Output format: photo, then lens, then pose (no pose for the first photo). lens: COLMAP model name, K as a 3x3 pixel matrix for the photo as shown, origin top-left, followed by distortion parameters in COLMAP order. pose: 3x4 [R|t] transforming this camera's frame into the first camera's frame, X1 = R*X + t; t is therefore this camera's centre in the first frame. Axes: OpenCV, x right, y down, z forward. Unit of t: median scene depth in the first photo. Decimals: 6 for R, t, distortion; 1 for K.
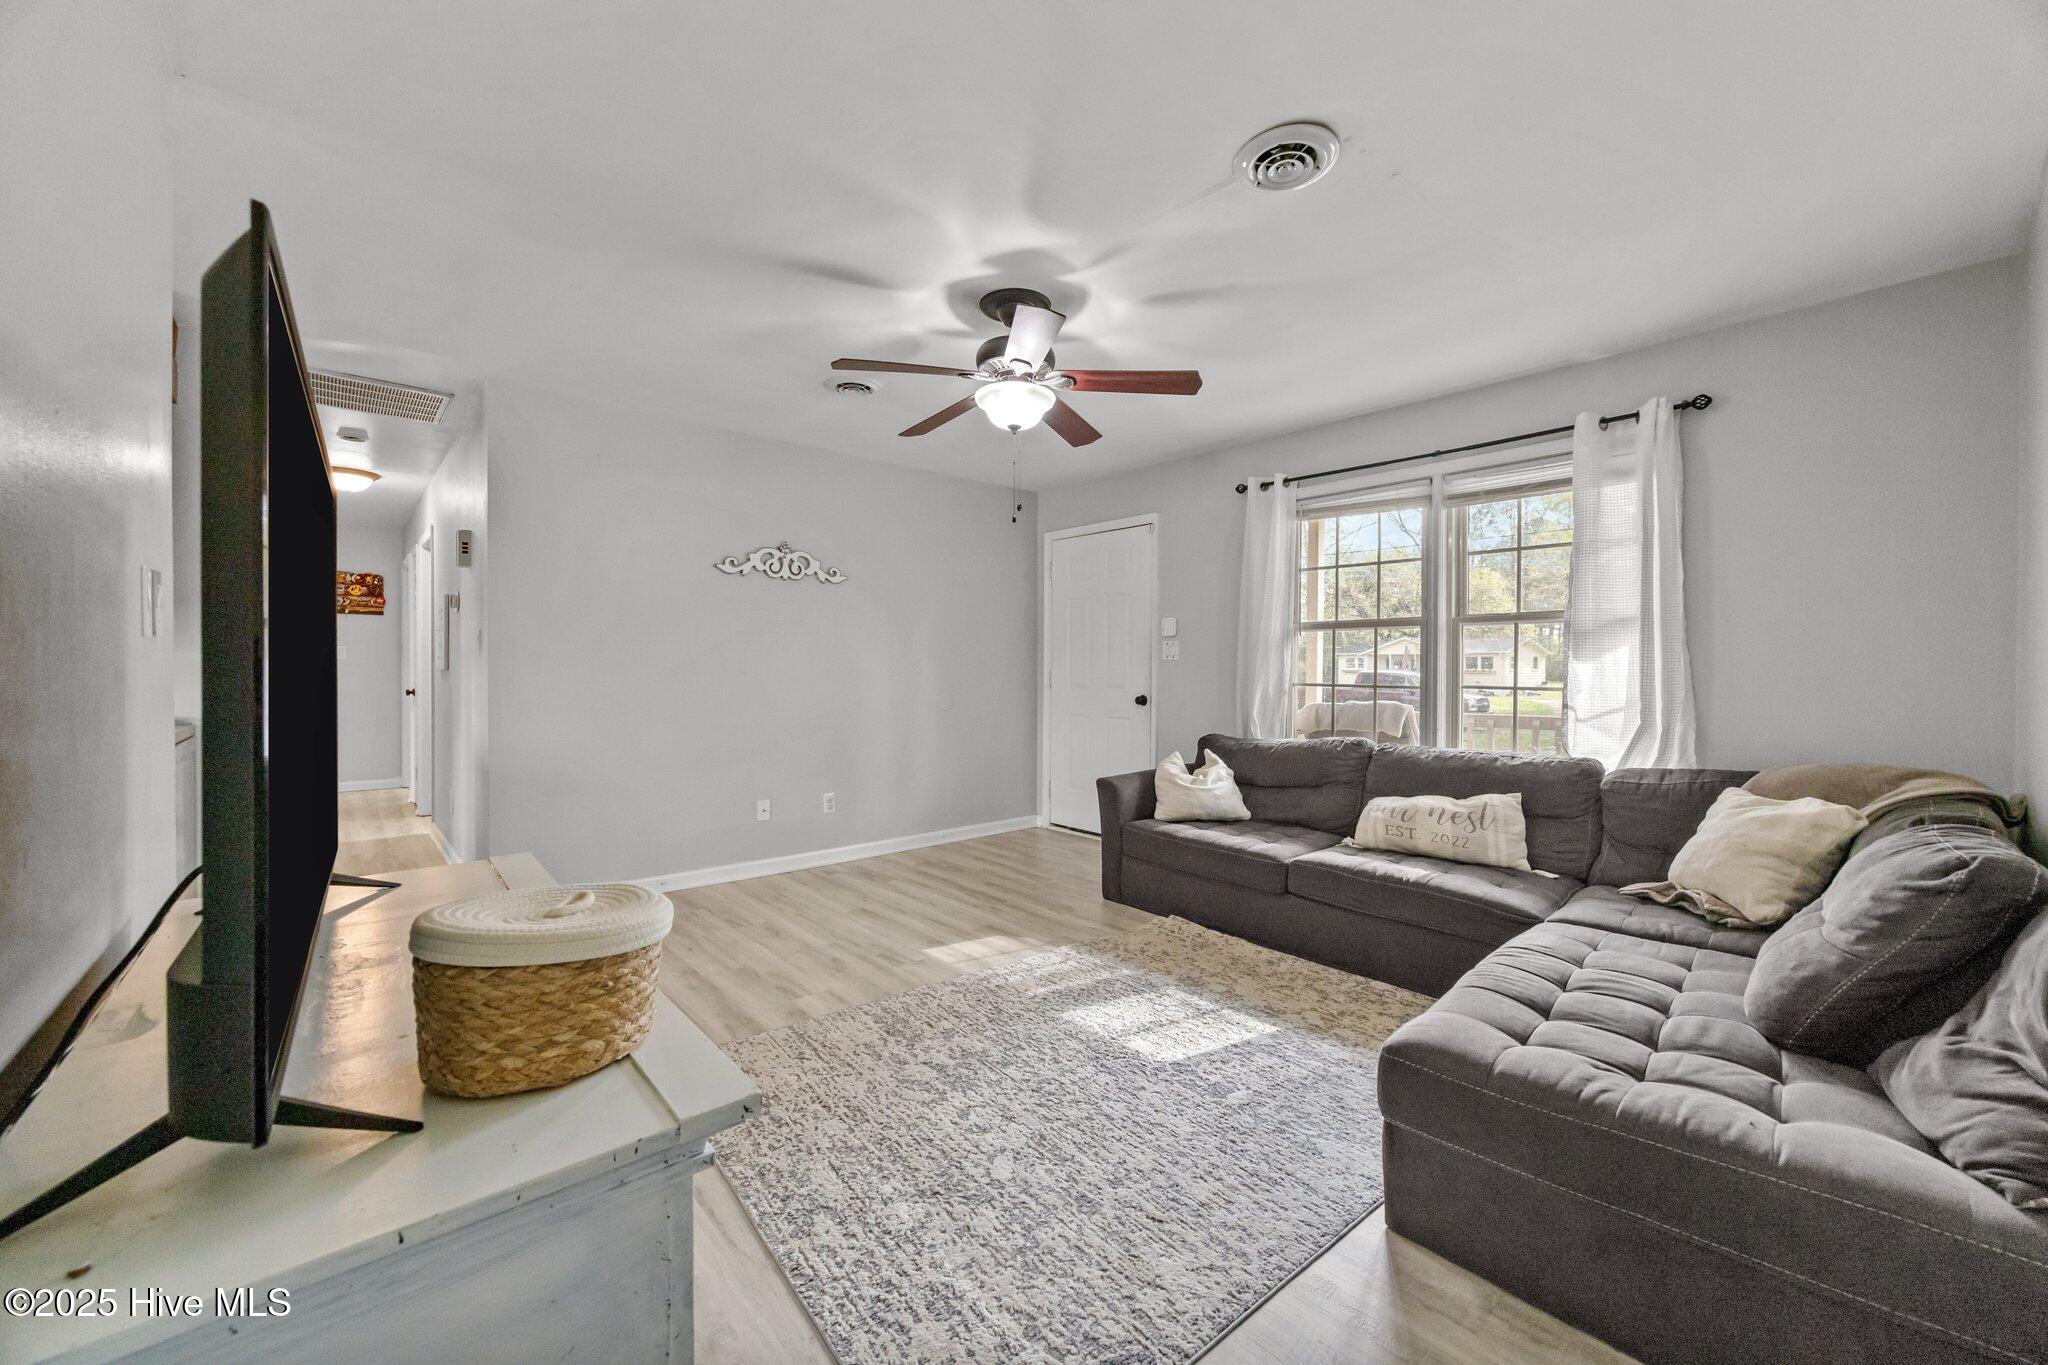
lens RADIAL K [[782.9, 0, 1017.4], [0, 782.9, 677.1], [0, 0, 1]] dist [-0.002050, -0.000308]
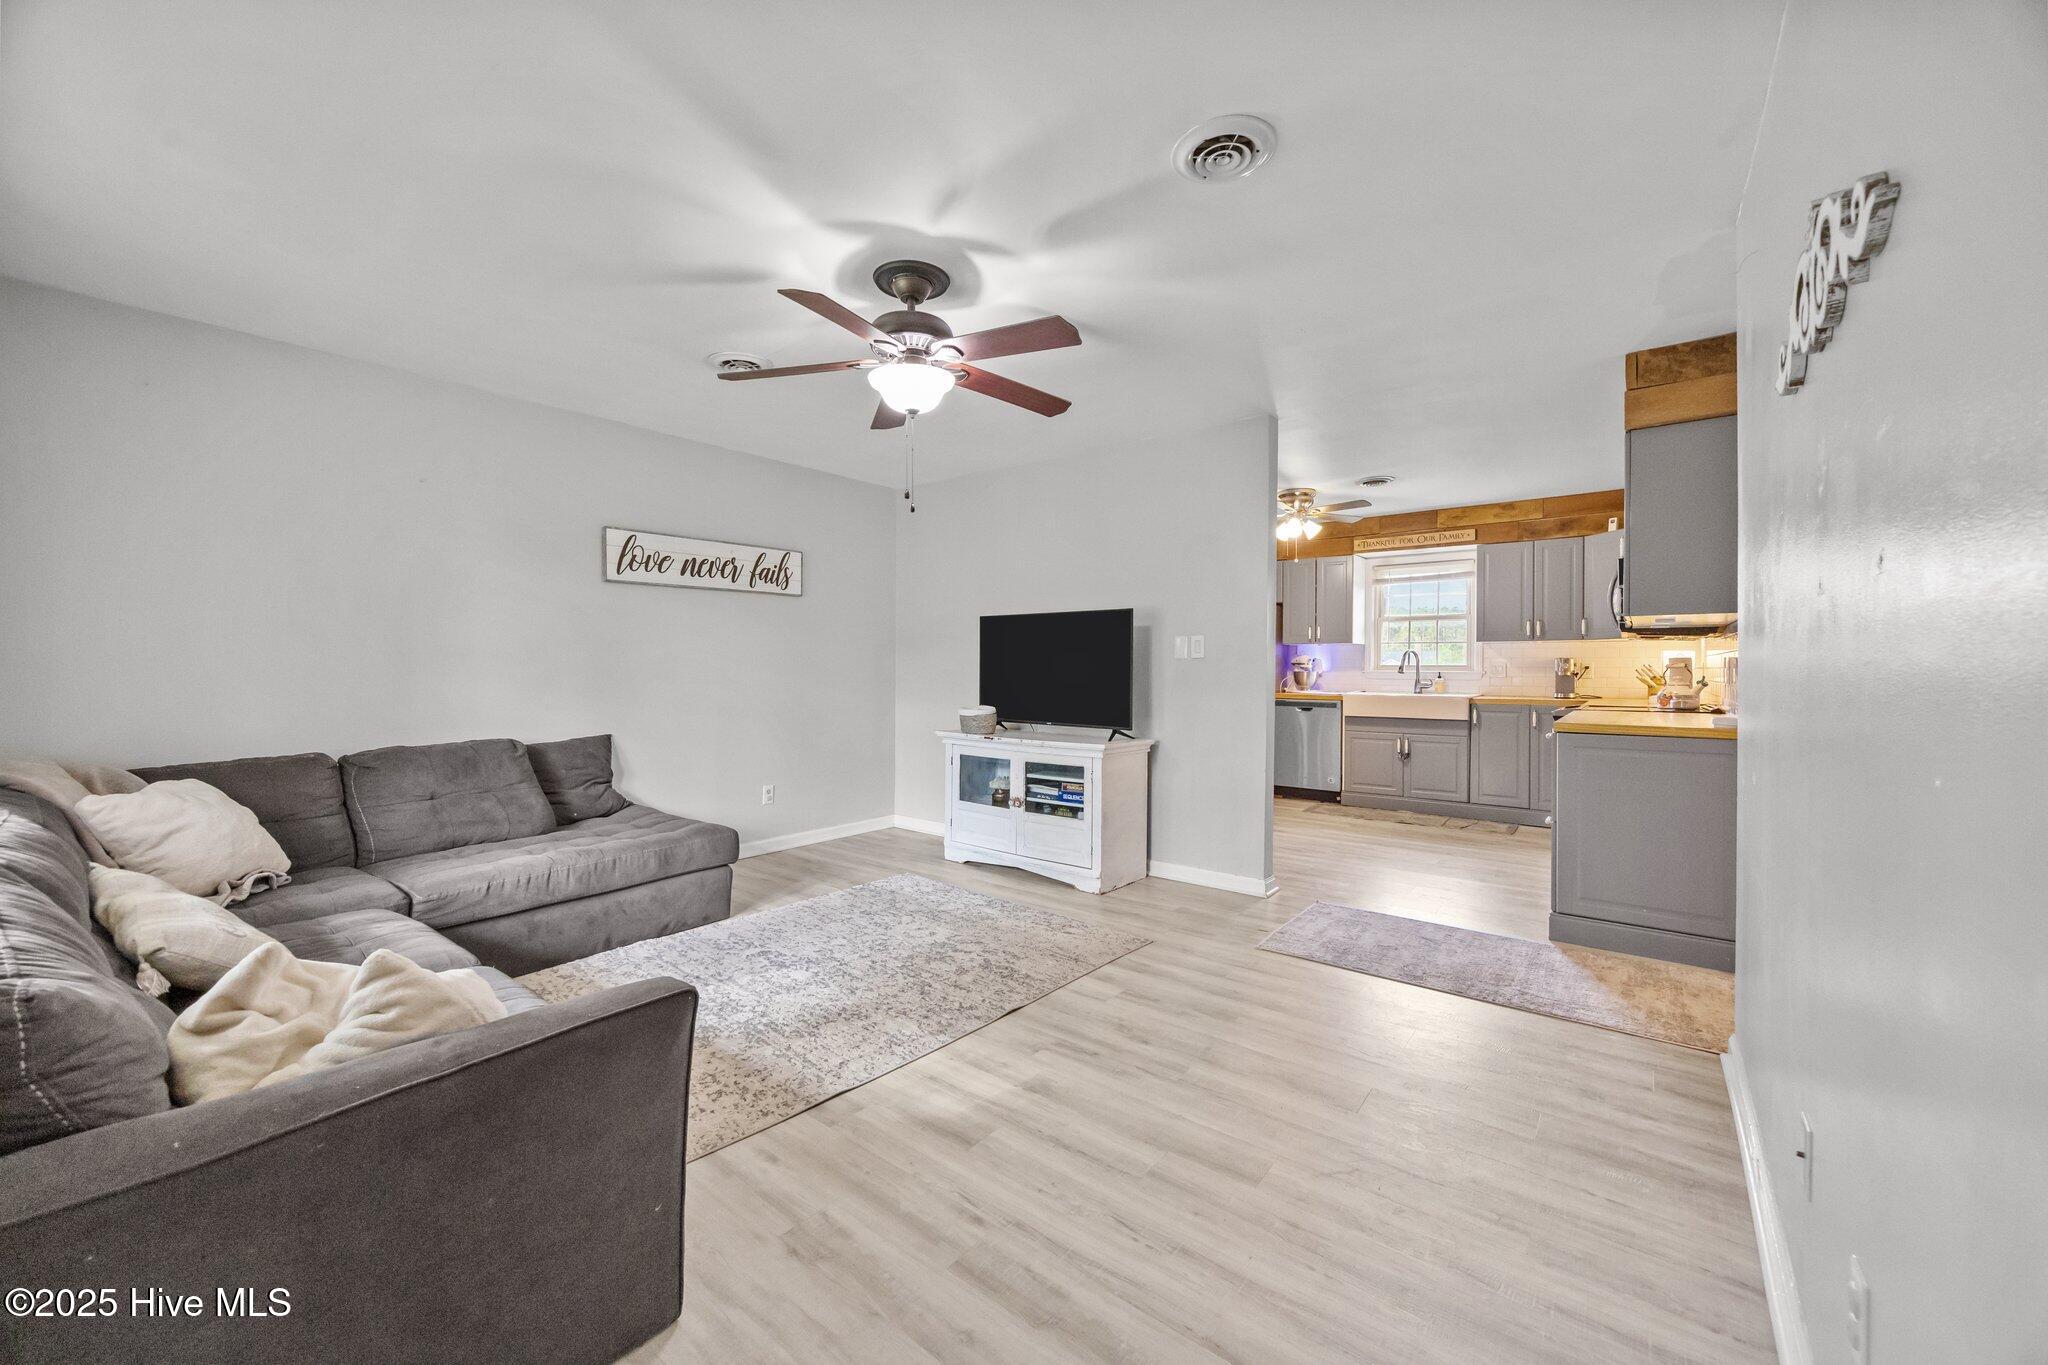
lens RADIAL K [[782.9, 0, 1017.4], [0, 782.9, 677.1], [0, 0, 1]] dist [-0.002050, -0.000308]
pose [[-0.984974, -0.006268, -0.172588, 0.030165], [-0.010300, 0.999694, 0.022476, -0.020523], [0.172394, 0.023916, -0.984738, 1.763307]]
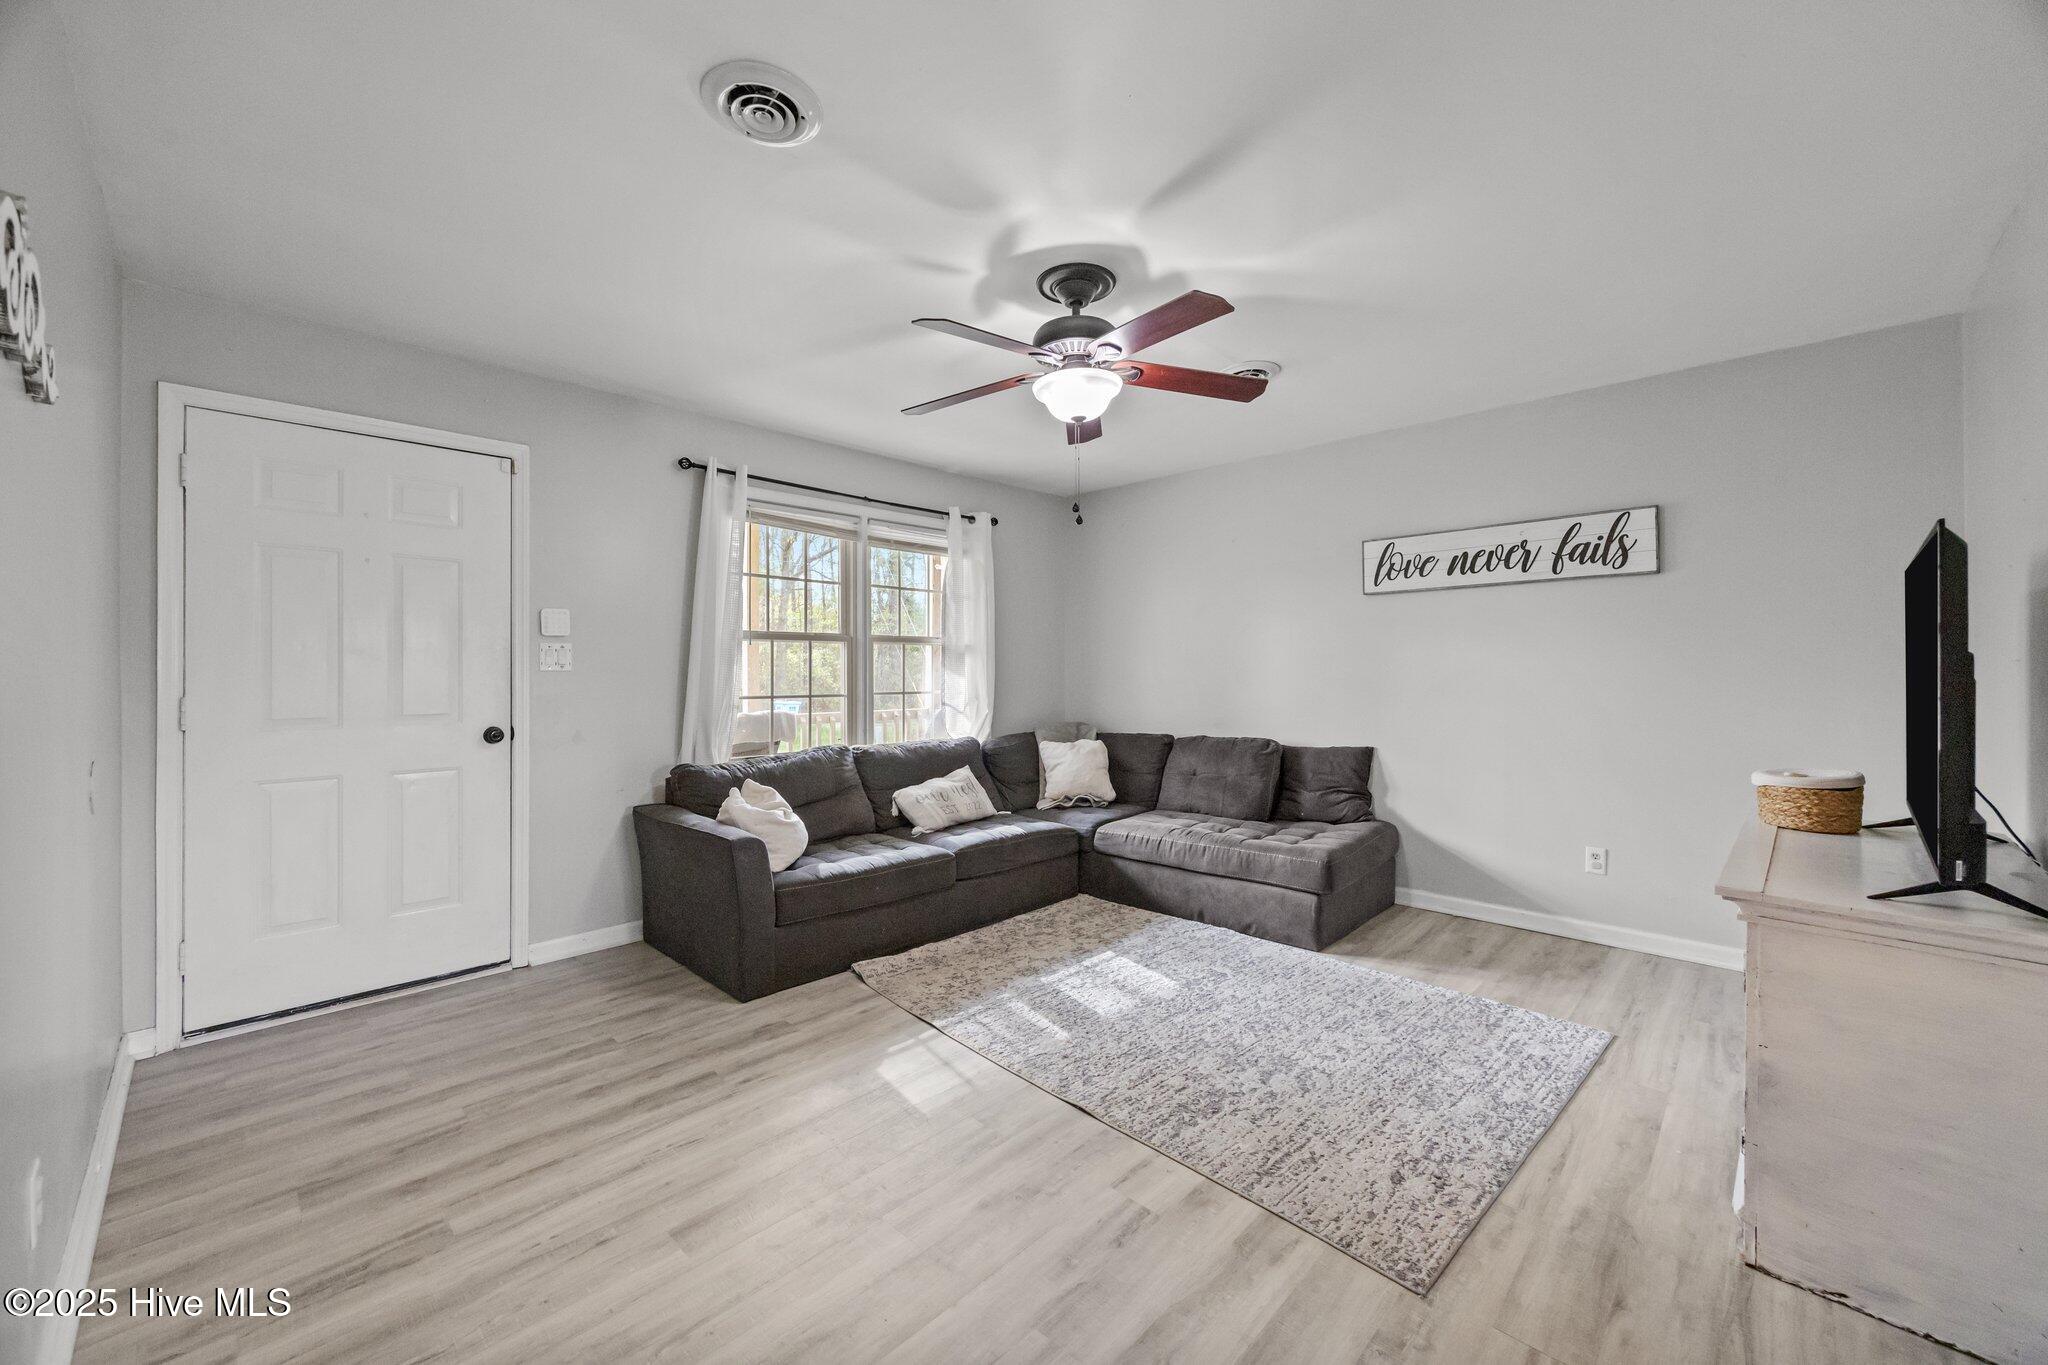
lens RADIAL K [[787.1, 0, 1021.2], [0, 787.1, 670.9], [0, 0, 1]] dist [-0.001196, 0.000065]
pose [[-0.074713, -0.005062, 0.997192, -0.814588], [0.013820, 0.999886, 0.006111, -0.032242], [-0.997109, 0.014238, -0.074634, 1.023547]]
